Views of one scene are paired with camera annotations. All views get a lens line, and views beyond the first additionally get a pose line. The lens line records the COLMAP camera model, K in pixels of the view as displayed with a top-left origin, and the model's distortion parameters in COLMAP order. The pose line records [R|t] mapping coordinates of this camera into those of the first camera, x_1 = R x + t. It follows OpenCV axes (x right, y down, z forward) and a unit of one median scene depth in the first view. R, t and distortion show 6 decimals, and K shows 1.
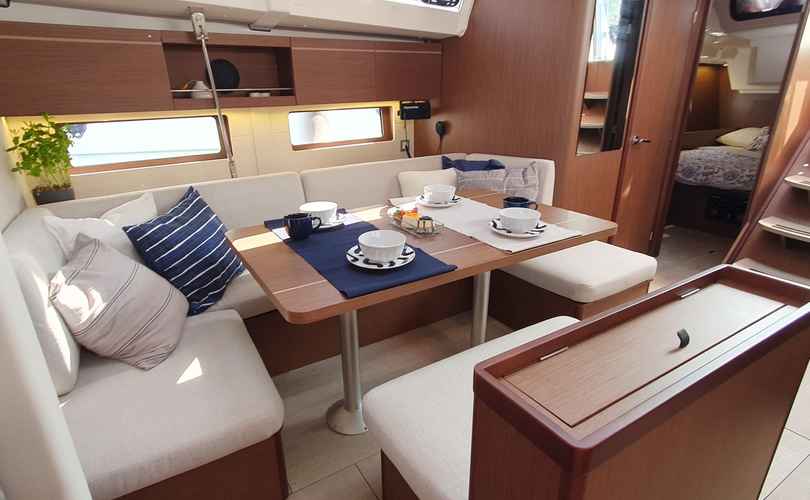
lens RADIAL K [[441.4, 0, 411.3], [0, 441.4, 247.3], [0, 0, 1]] dist [0.008386, 0.000703]
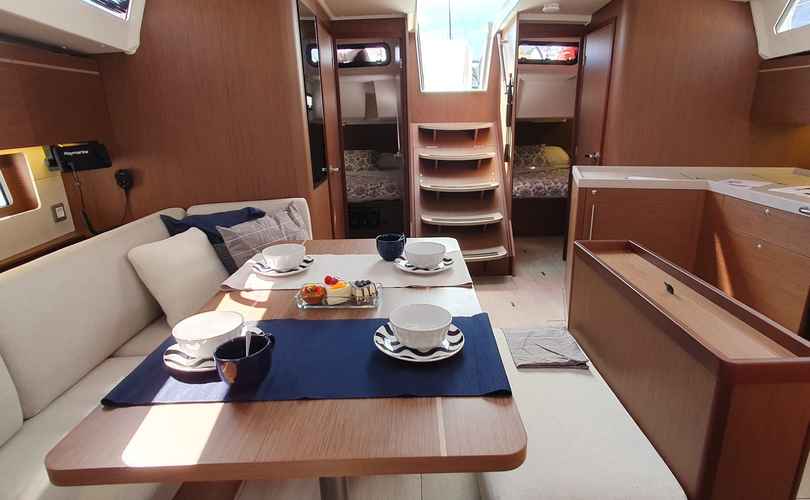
lens RADIAL K [[441.4, 0, 411.3], [0, 441.4, 247.3], [0, 0, 1]] dist [0.008386, 0.000703]
pose [[0.499798, -0.241297, 0.831852, -0.348746], [0.300458, 0.949074, 0.094777, -0.107000], [-0.812359, 0.202567, 0.546846, 0.294944]]
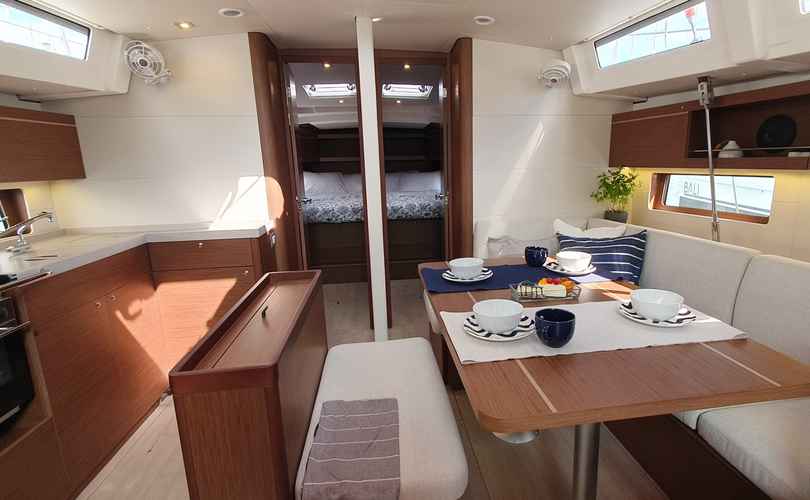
lens RADIAL K [[422.8, 0, 438.2], [0, 422.8, 245.5], [0, 0, 1]] dist [0.003385, 0.000461]
pose [[-0.406455, 0.203065, -0.890819, 0.591142], [-0.285158, 0.898093, 0.334833, -0.253061], [0.868032, 0.390119, -0.307129, 0.695028]]
